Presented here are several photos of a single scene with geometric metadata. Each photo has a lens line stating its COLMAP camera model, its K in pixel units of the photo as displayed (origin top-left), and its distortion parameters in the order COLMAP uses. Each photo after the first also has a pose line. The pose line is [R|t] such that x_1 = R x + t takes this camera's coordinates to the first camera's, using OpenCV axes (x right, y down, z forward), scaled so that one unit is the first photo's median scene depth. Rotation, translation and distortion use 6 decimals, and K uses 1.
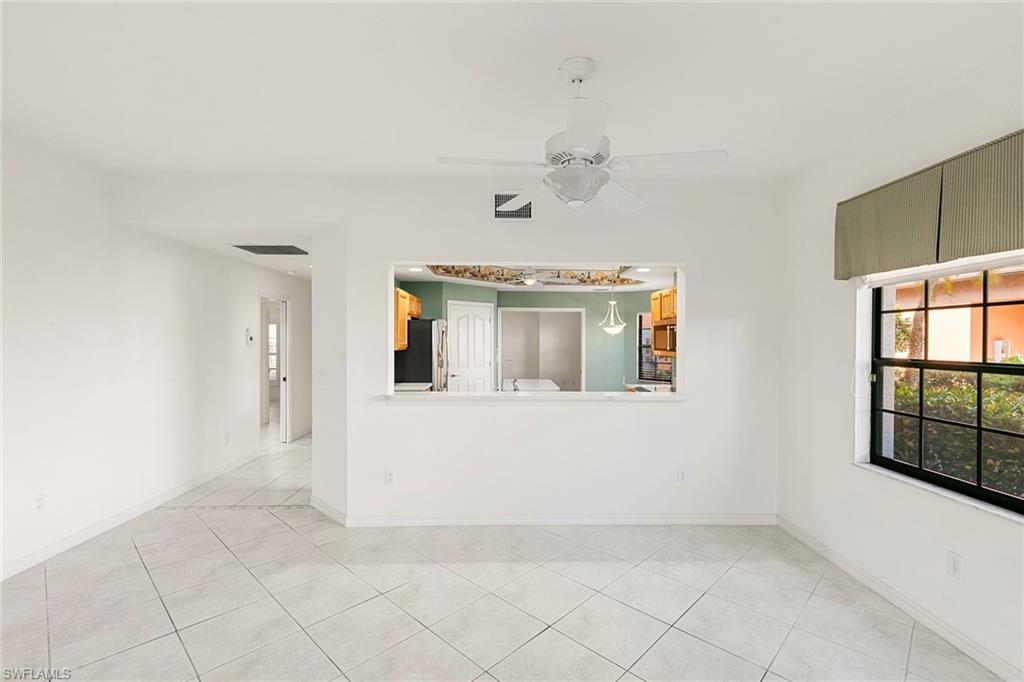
lens RADIAL K [[462.1, 0, 511.6], [0, 462.1, 338.8], [0, 0, 1]] dist [0.011427, -0.000872]
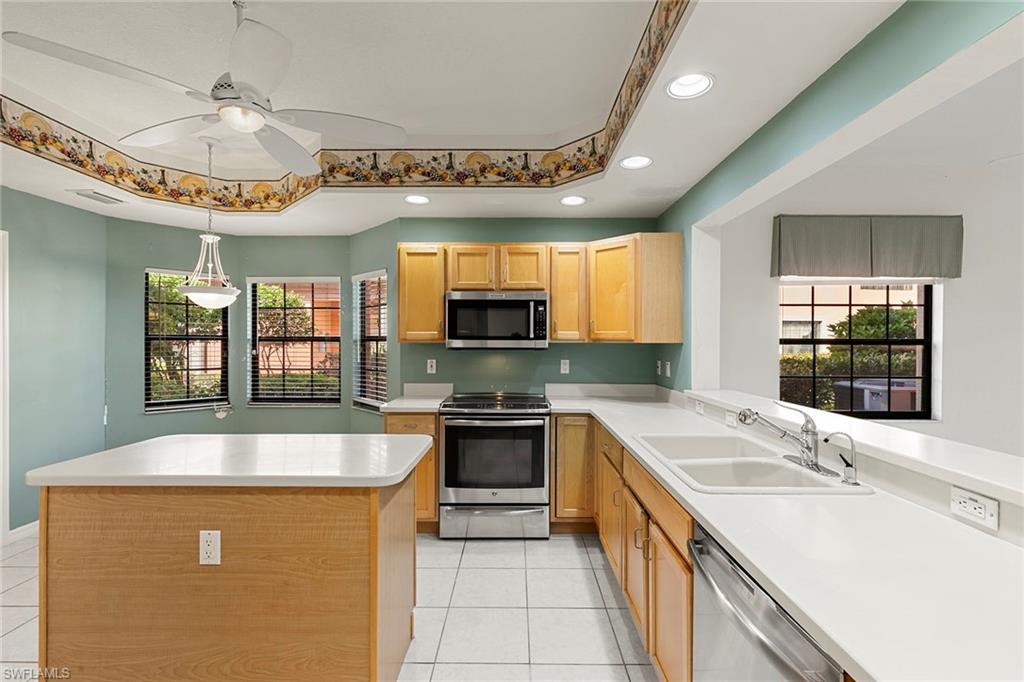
lens RADIAL K [[462.1, 0, 511.6], [0, 462.1, 338.8], [0, 0, 1]] dist [0.011427, -0.000872]
pose [[0.029777, -0.004260, 0.999547, -0.229679], [-0.005431, 0.999975, 0.004424, 0.015685], [-0.999542, -0.005560, 0.029753, 0.710393]]
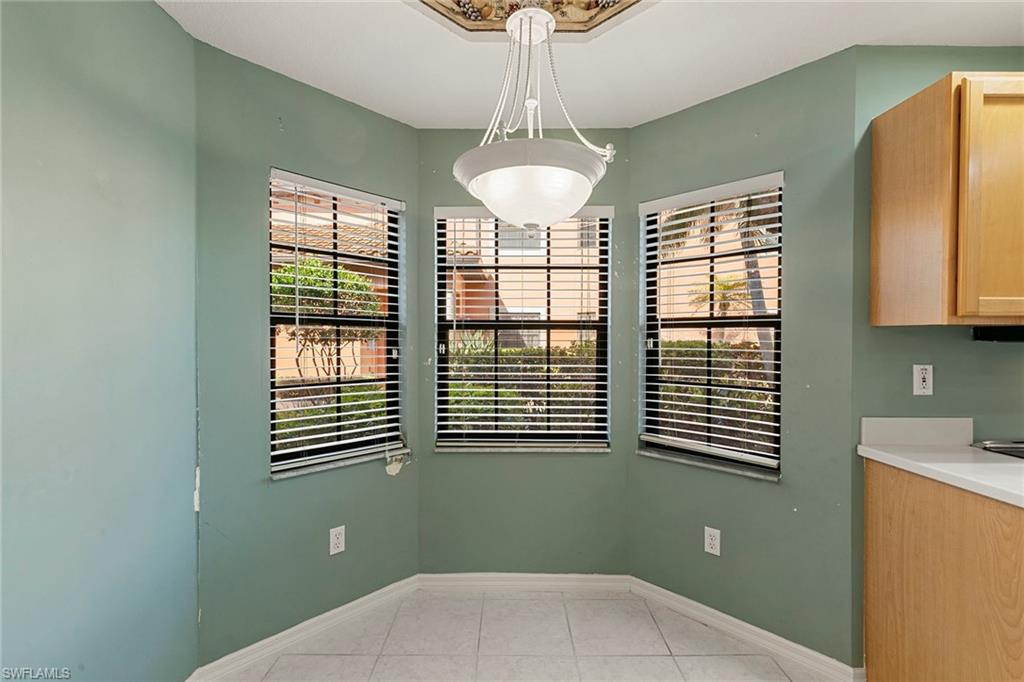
lens RADIAL K [[462.1, 0, 511.6], [0, 462.1, 338.8], [0, 0, 1]] dist [0.011427, -0.000872]
pose [[0.012491, -0.010712, 0.999865, 0.055615], [-0.004308, 0.999933, 0.010767, 0.027446], [-0.999913, -0.004442, 0.012444, 1.028635]]
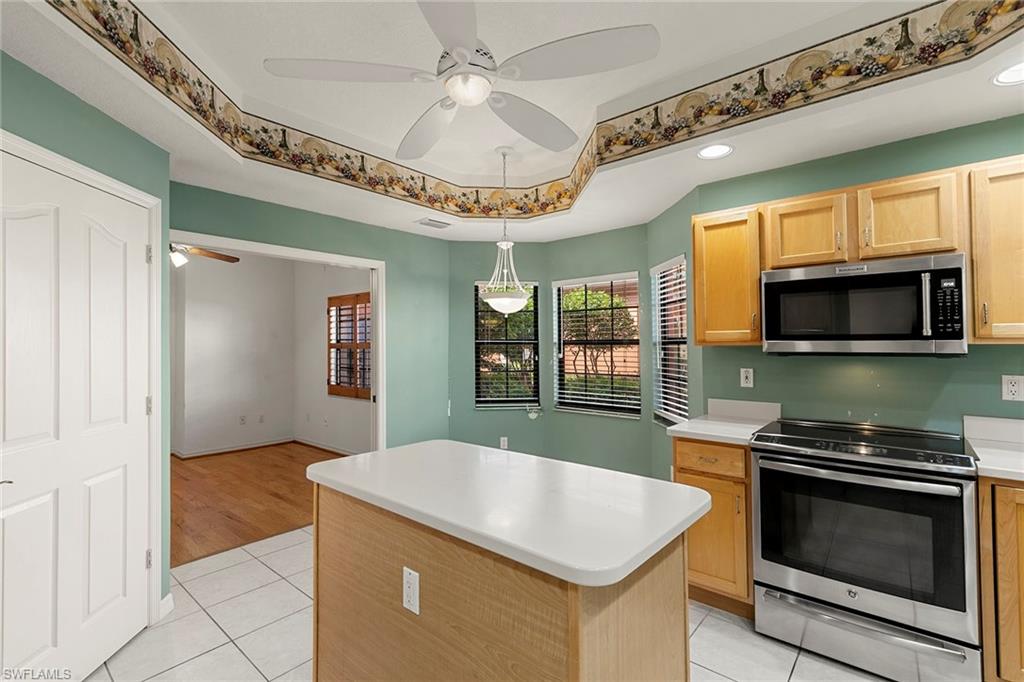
lens RADIAL K [[465.4, 0, 515.1], [0, 465.4, 333.6], [0, 0, 1]] dist [0.004677, -0.000330]
pose [[0.663522, 0.005461, 0.748137, -0.124206], [0.008732, 0.999849, -0.015043, 0.017309], [-0.748106, 0.016514, 0.663374, 0.703194]]
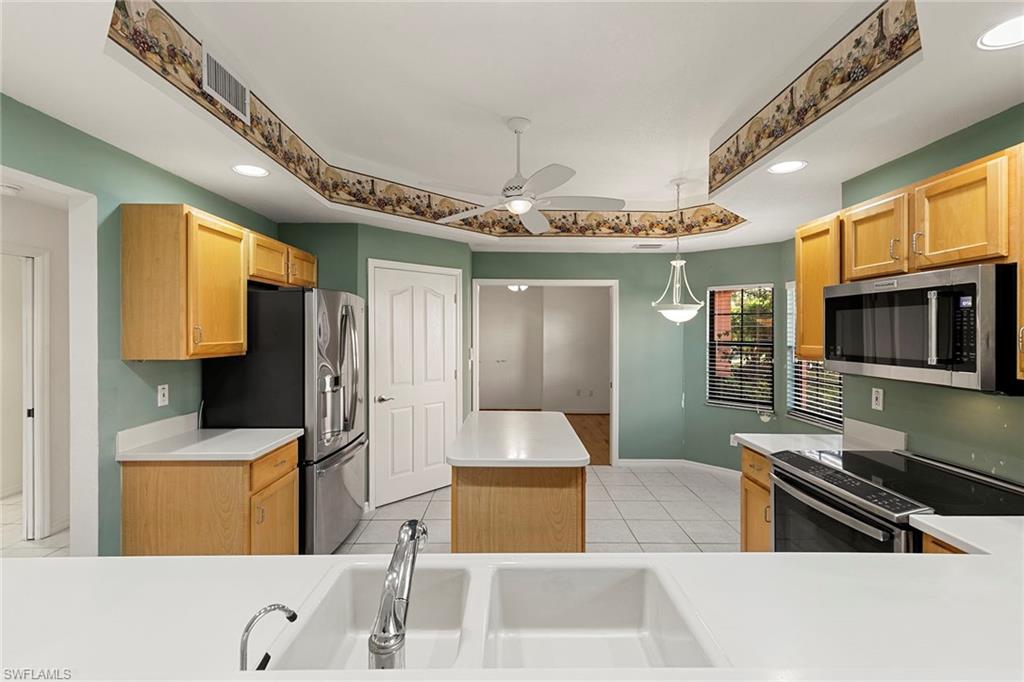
lens RADIAL K [[462.1, 0, 511.6], [0, 462.1, 338.8], [0, 0, 1]] dist [0.011427, -0.000872]
pose [[0.999936, -0.001142, -0.011257, 0.032454], [0.001341, 0.999843, 0.017678, -0.000577], [0.011236, -0.017692, 0.999780, 0.471137]]
